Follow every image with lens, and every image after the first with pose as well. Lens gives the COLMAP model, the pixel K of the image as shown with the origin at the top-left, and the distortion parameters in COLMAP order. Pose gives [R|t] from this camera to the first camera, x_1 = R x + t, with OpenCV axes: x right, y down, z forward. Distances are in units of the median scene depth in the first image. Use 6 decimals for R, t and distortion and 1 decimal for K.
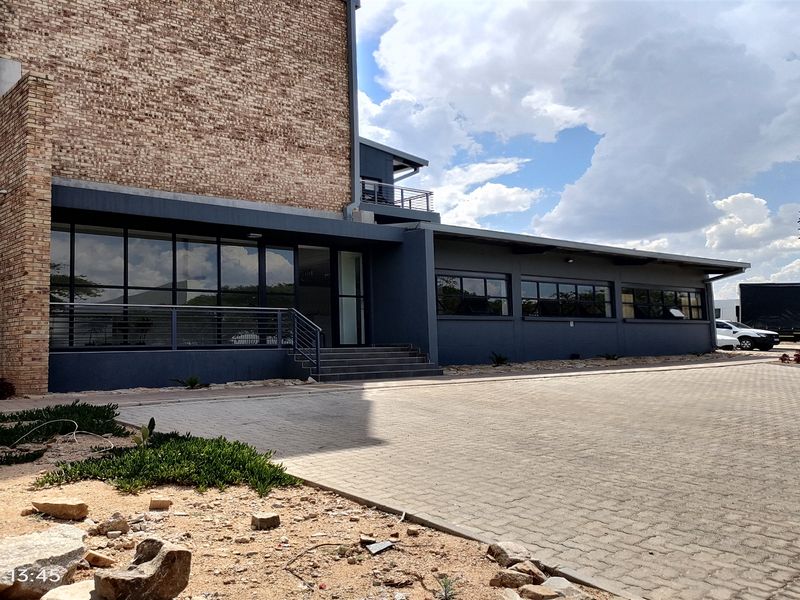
lens RADIAL K [[772.9, 0, 400.5], [0, 772.9, 271.4], [0, 0, 1]] dist [0.080633, -0.102773]
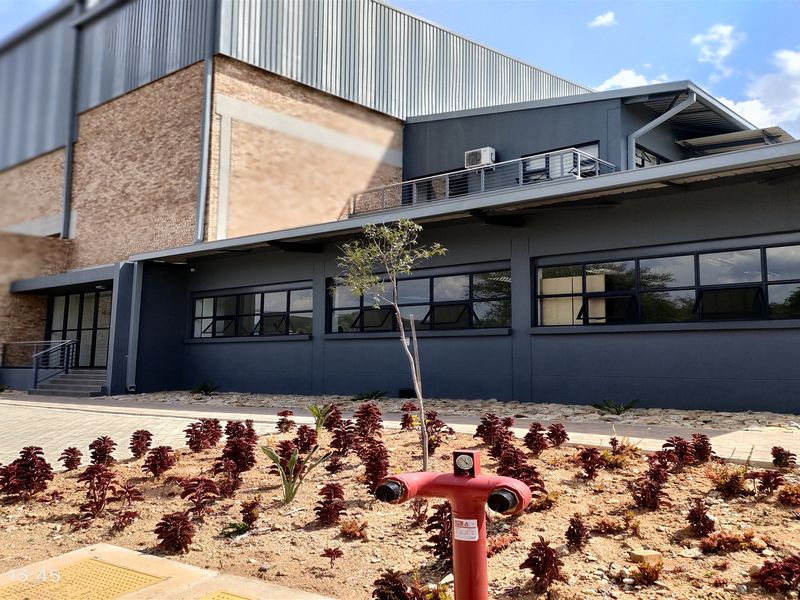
lens RADIAL K [[772.9, 0, 400.5], [0, 772.9, 271.4], [0, 0, 1]] dist [0.080633, -0.102773]
pose [[0.115823, -0.099192, -0.988305, 1.196808], [0.089583, 0.991989, -0.089064, 0.093063], [0.989222, -0.078220, 0.123781, 1.291604]]
